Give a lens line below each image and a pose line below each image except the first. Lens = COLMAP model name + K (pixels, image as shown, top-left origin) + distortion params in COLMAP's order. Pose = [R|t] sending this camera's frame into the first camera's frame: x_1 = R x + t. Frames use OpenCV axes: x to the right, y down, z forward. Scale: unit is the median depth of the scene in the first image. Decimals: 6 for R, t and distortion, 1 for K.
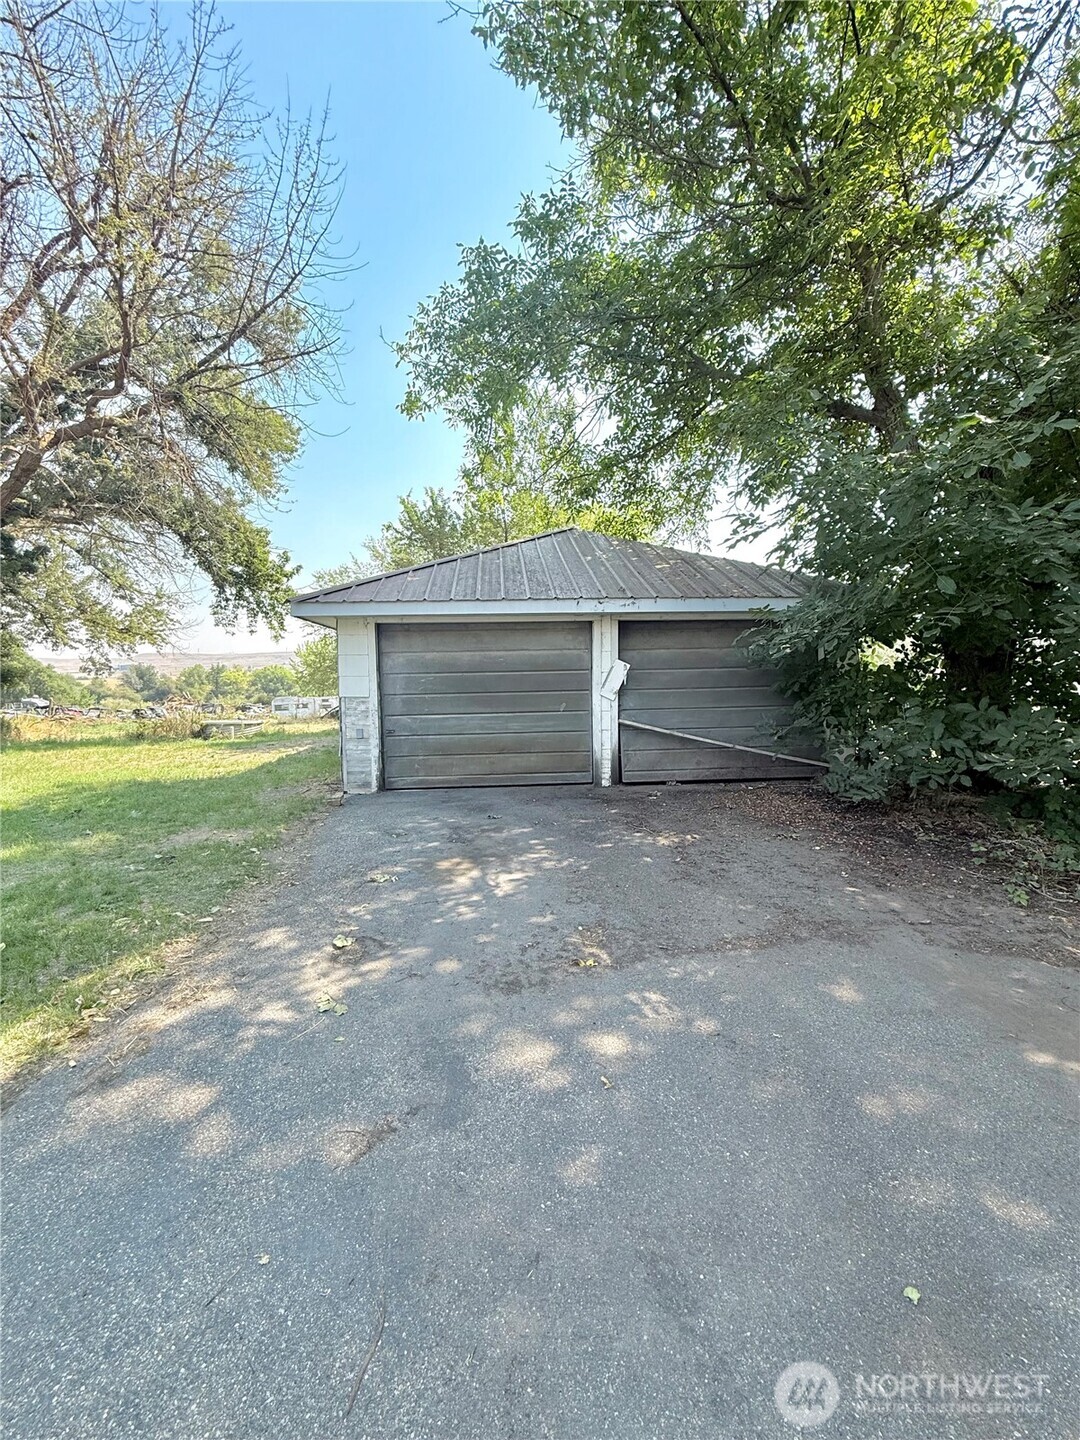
lens RADIAL K [[574.5, 0, 538.8], [0, 574.5, 719.4], [0, 0, 1]] dist [0.001865, -0.000514]
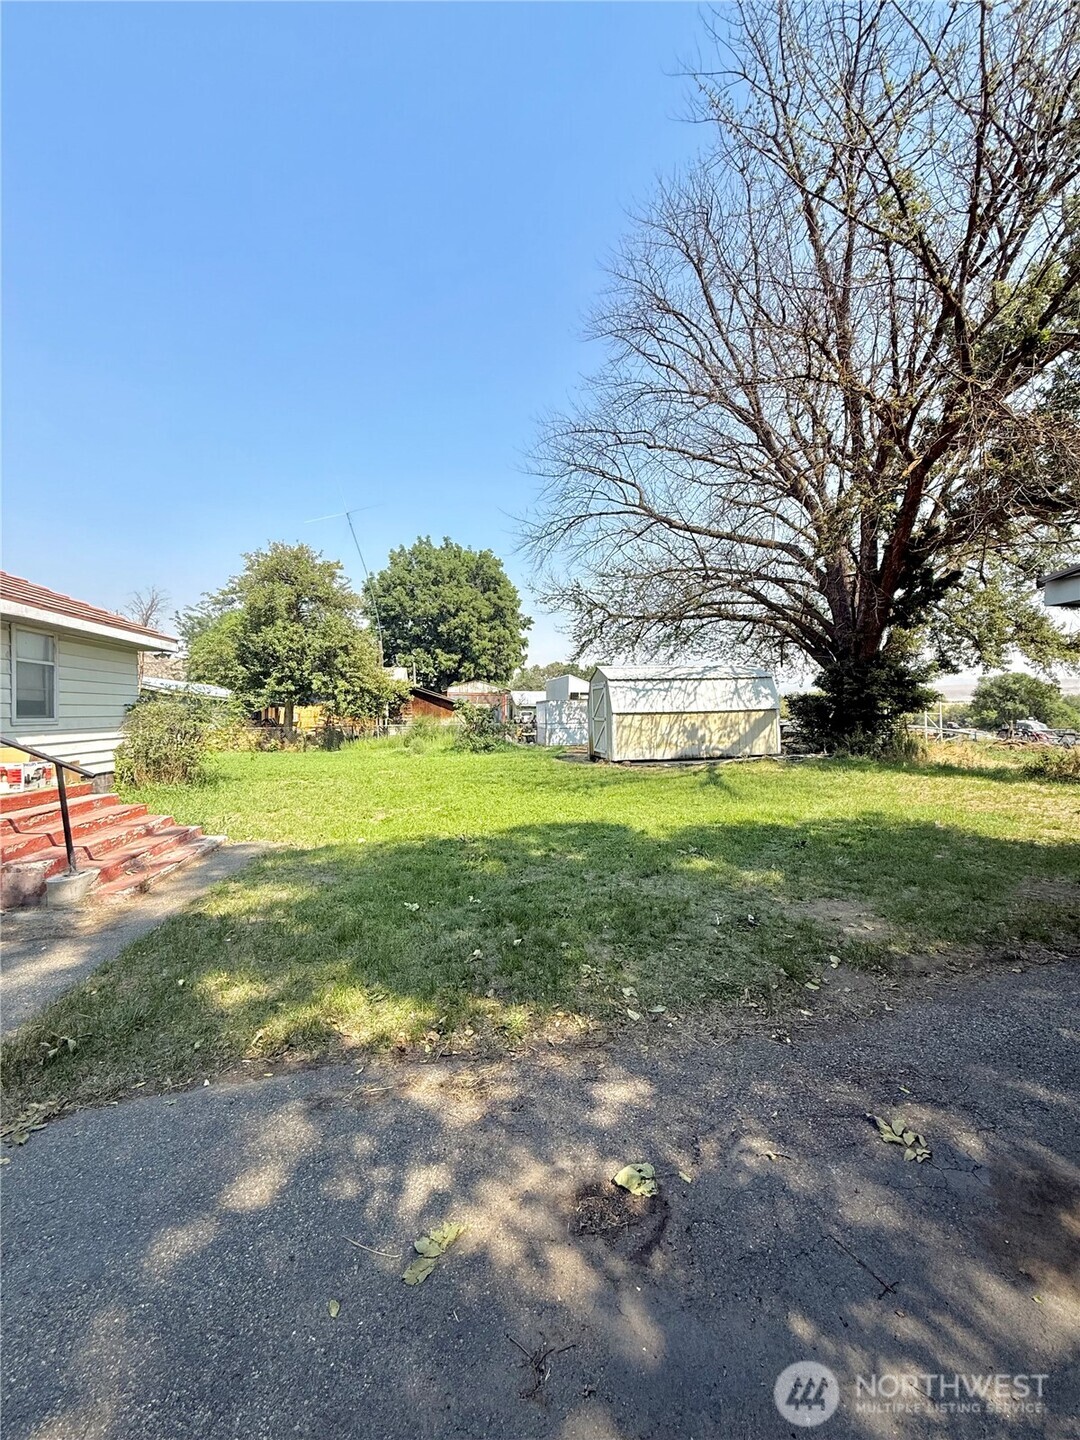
lens RADIAL K [[574.5, 0, 541.9], [0, 574.5, 715.4], [0, 0, 1]] dist [0.001865, -0.000514]
pose [[0.114083, 0.013999, -0.993373, 0.224198], [-0.059083, 0.998227, 0.007282, -0.074874], [0.991713, 0.057861, 0.114708, 0.882760]]
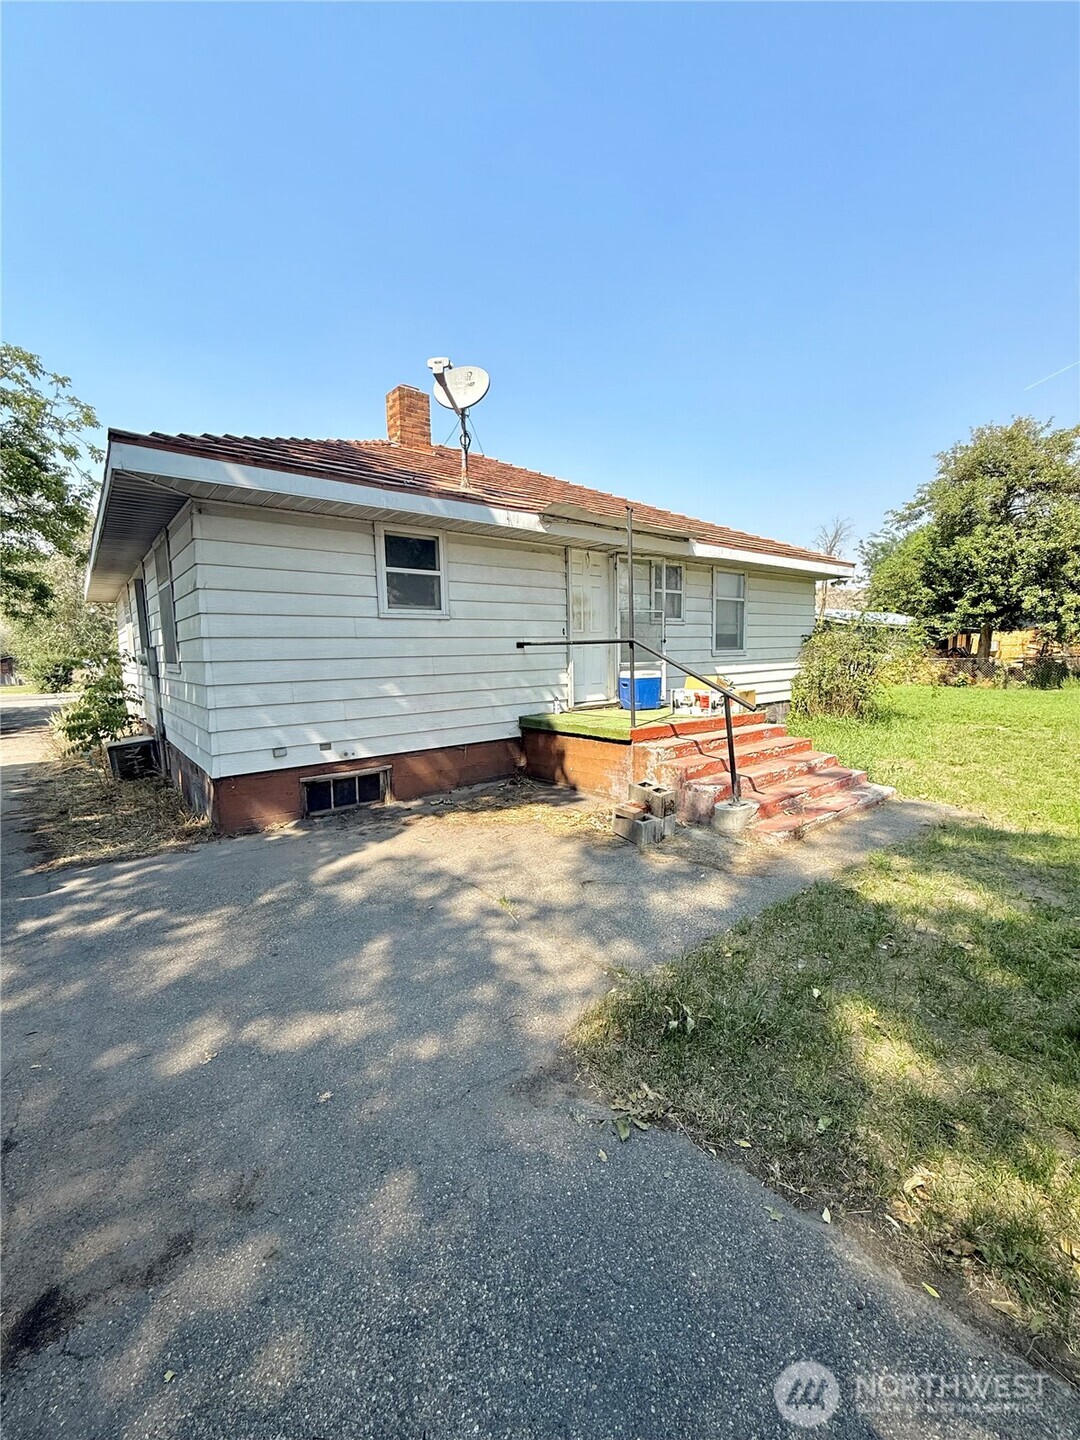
lens RADIAL K [[574.5, 0, 544.2], [0, 574.5, 715.6], [0, 0, 1]] dist [0.001865, -0.000514]
pose [[-0.811841, 0.092228, -0.576548, -0.151050], [-0.005360, 0.986227, 0.165310, -0.055624], [0.583854, 0.137295, -0.800165, 0.745922]]
